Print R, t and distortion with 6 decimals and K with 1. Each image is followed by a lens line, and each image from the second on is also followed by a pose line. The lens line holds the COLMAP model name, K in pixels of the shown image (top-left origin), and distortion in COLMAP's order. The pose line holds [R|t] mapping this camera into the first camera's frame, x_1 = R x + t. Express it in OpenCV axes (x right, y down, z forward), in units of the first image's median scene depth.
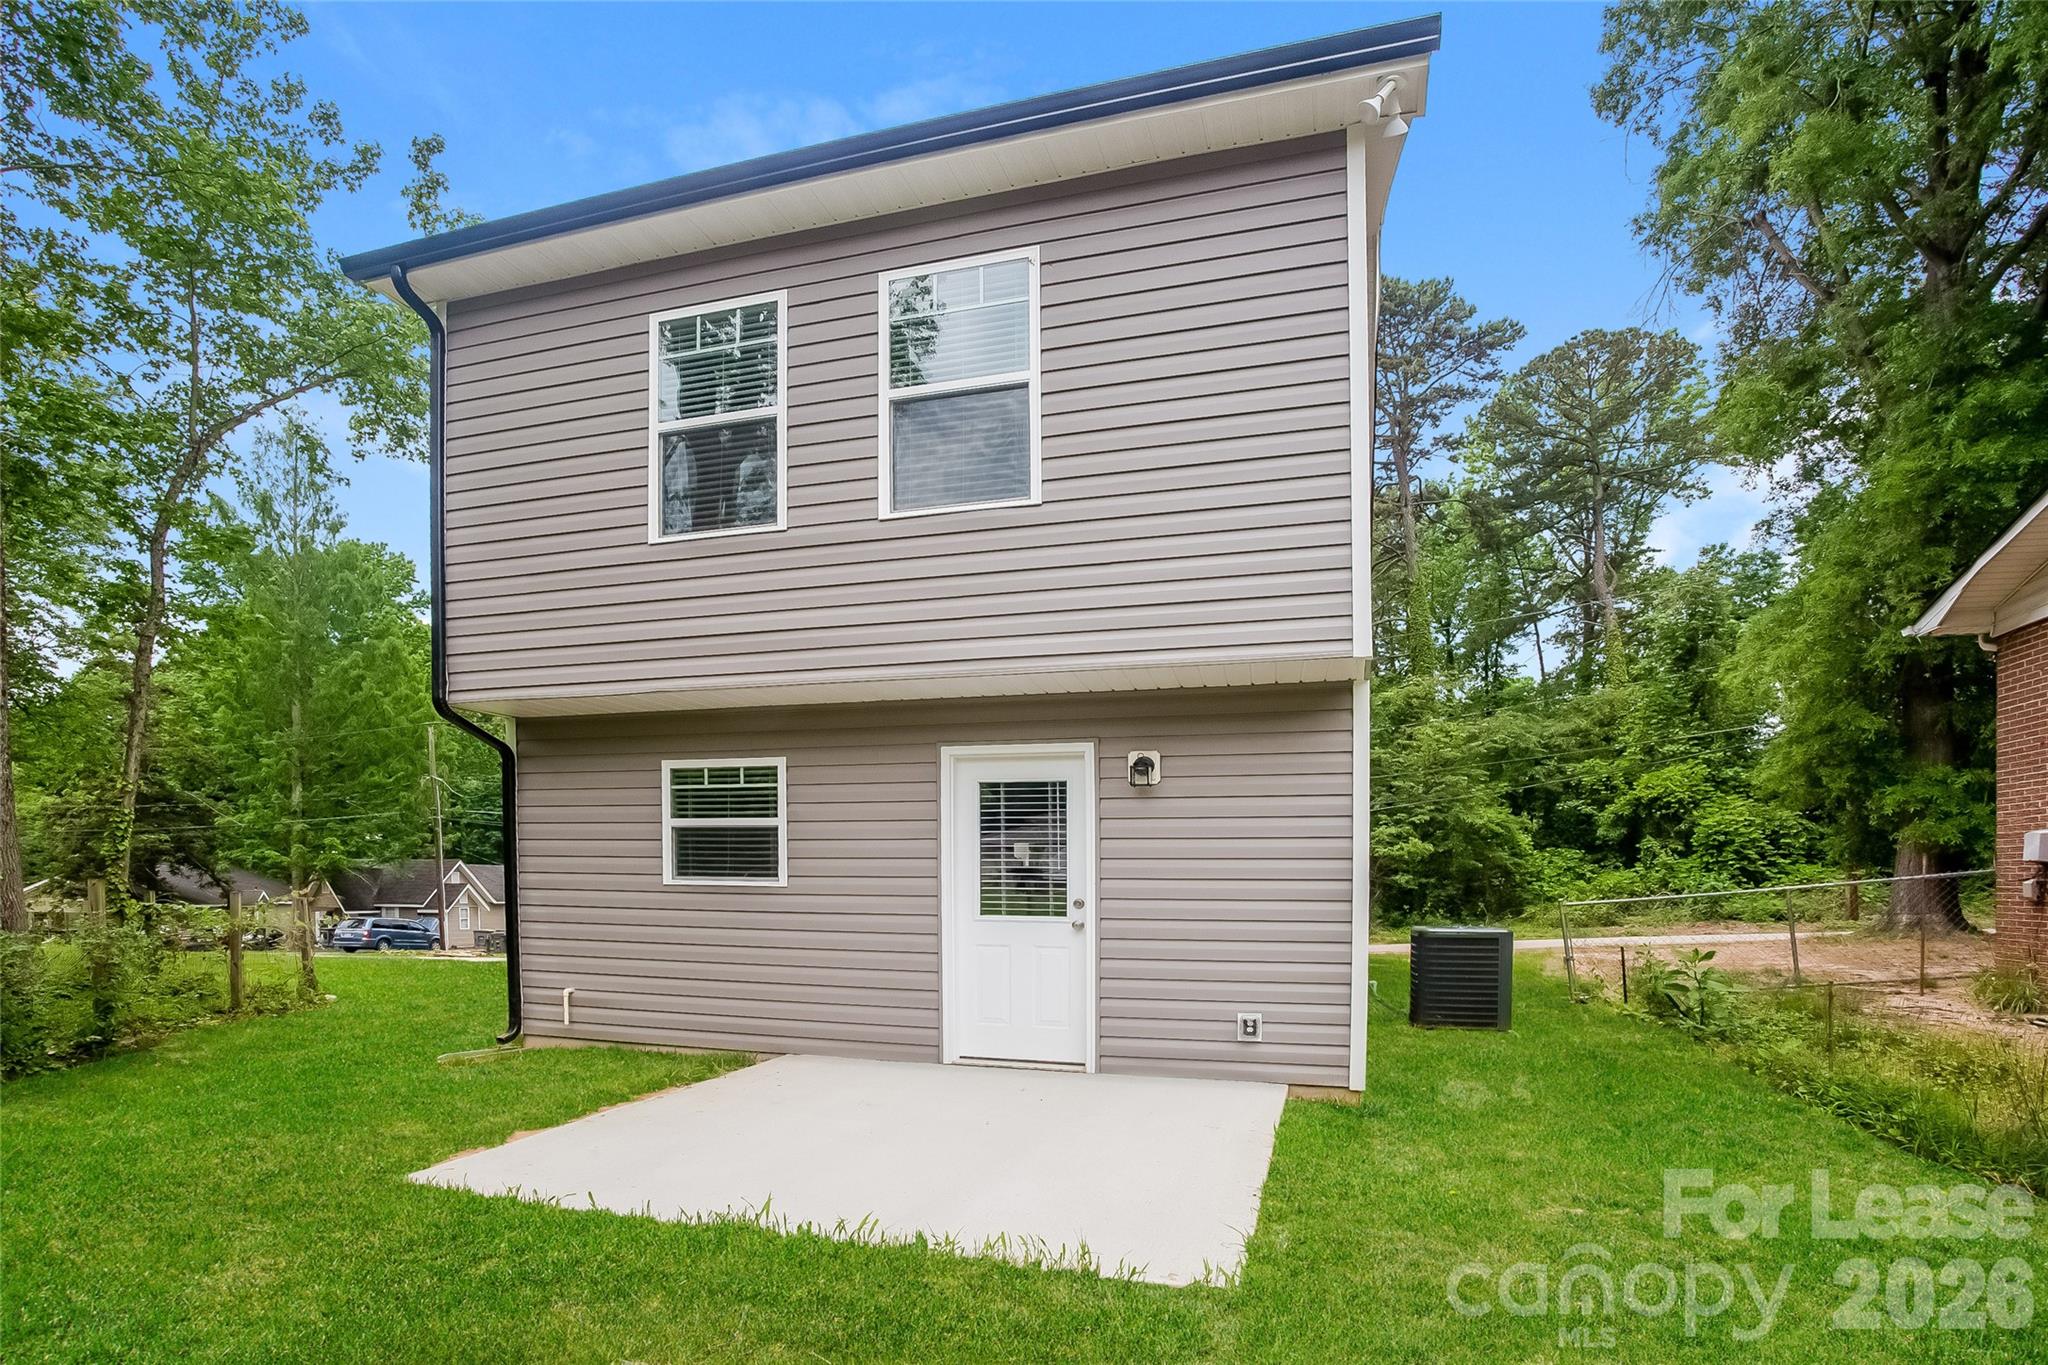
lens RADIAL K [[1081.5, 0, 1023.9], [0, 1081.5, 722.6], [0, 0, 1]] dist [-0.057163, -0.000085]
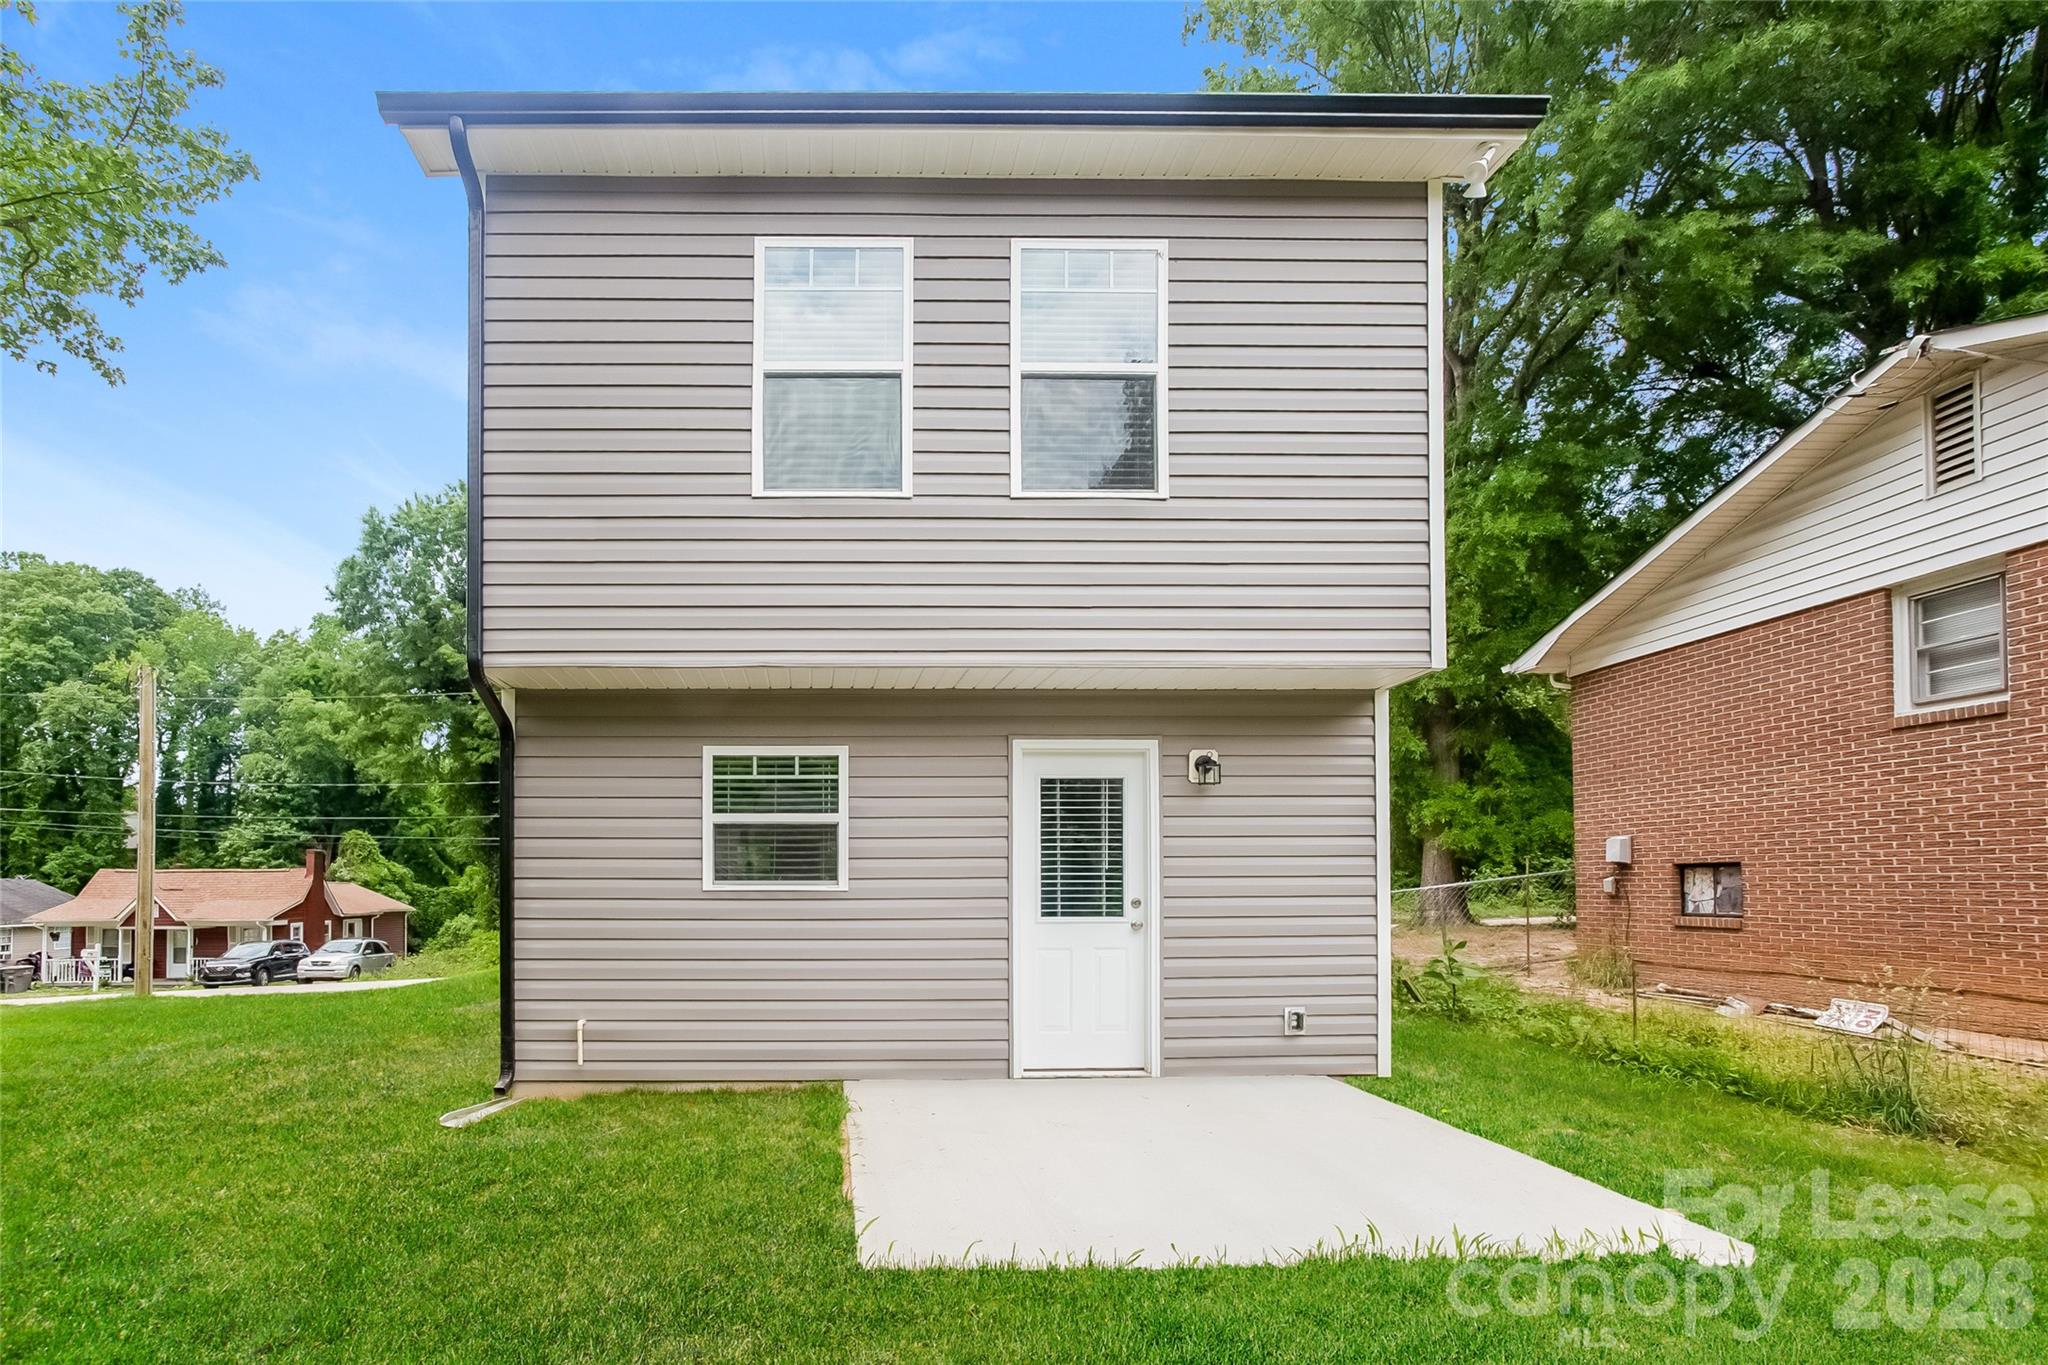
lens RADIAL K [[1060.1, 0, 1024.0], [0, 1060.1, 682.5], [0, 0, 1]] dist [-0.026107, 0.000460]
pose [[0.948312, 0.045916, 0.314000, -0.363217], [-0.033216, 0.998404, -0.045679, 0.014450], [-0.315596, 0.032889, 0.948323, 0.110099]]
